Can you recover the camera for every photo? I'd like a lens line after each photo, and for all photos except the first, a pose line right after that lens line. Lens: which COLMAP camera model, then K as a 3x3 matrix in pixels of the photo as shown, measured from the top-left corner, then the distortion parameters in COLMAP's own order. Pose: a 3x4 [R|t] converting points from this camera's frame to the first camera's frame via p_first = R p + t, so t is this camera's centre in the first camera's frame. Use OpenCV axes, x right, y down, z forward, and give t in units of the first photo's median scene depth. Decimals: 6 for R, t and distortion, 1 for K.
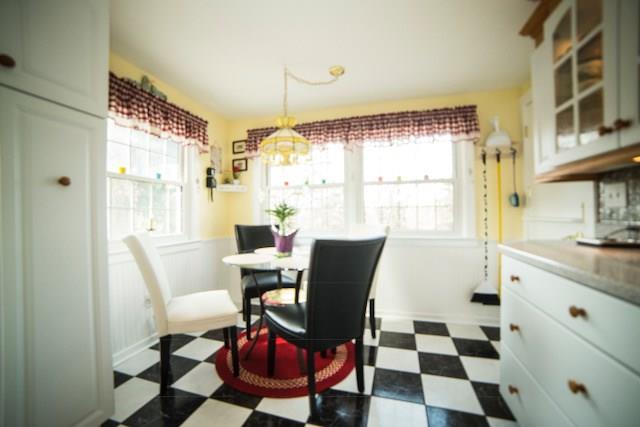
lens RADIAL K [[259.4, 0, 321.0], [0, 259.4, 213.7], [0, 0, 1]] dist [-0.058490, 0.003336]
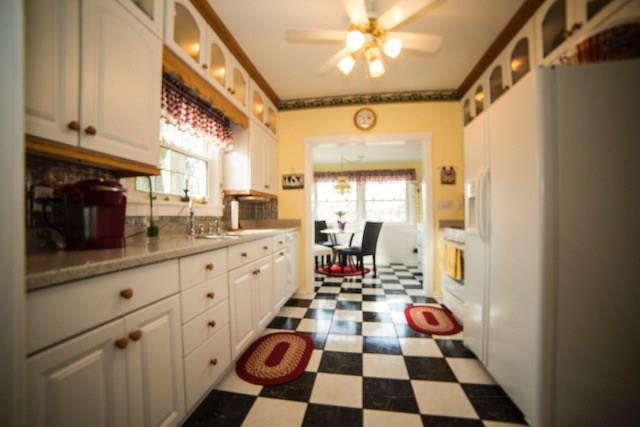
lens RADIAL K [[259.4, 0, 319.4], [0, 259.4, 209.8], [0, 0, 1]] dist [-0.058490, 0.003336]
pose [[0.992913, 0.014576, 0.117950, -0.495640], [-0.011540, 0.999585, -0.026380, 0.019000], [-0.118286, 0.024832, 0.992669, -1.138082]]
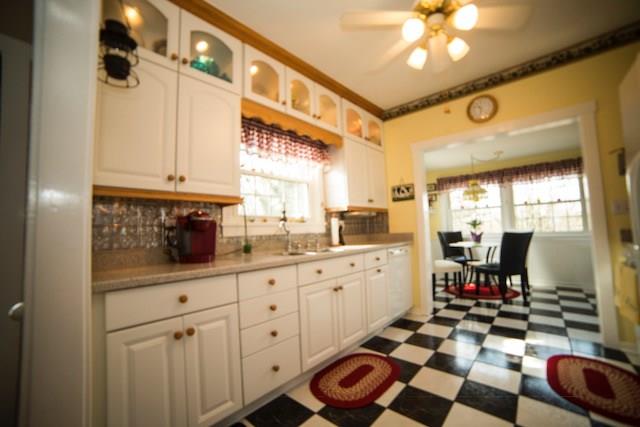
lens RADIAL K [[259.4, 0, 321.4], [0, 259.4, 213.1], [0, 0, 1]] dist [-0.058490, 0.003336]
pose [[0.905645, -0.038222, -0.422311, -0.306480], [0.016124, 0.998313, -0.055776, 0.001883], [0.423730, 0.043703, 0.904733, -1.088194]]
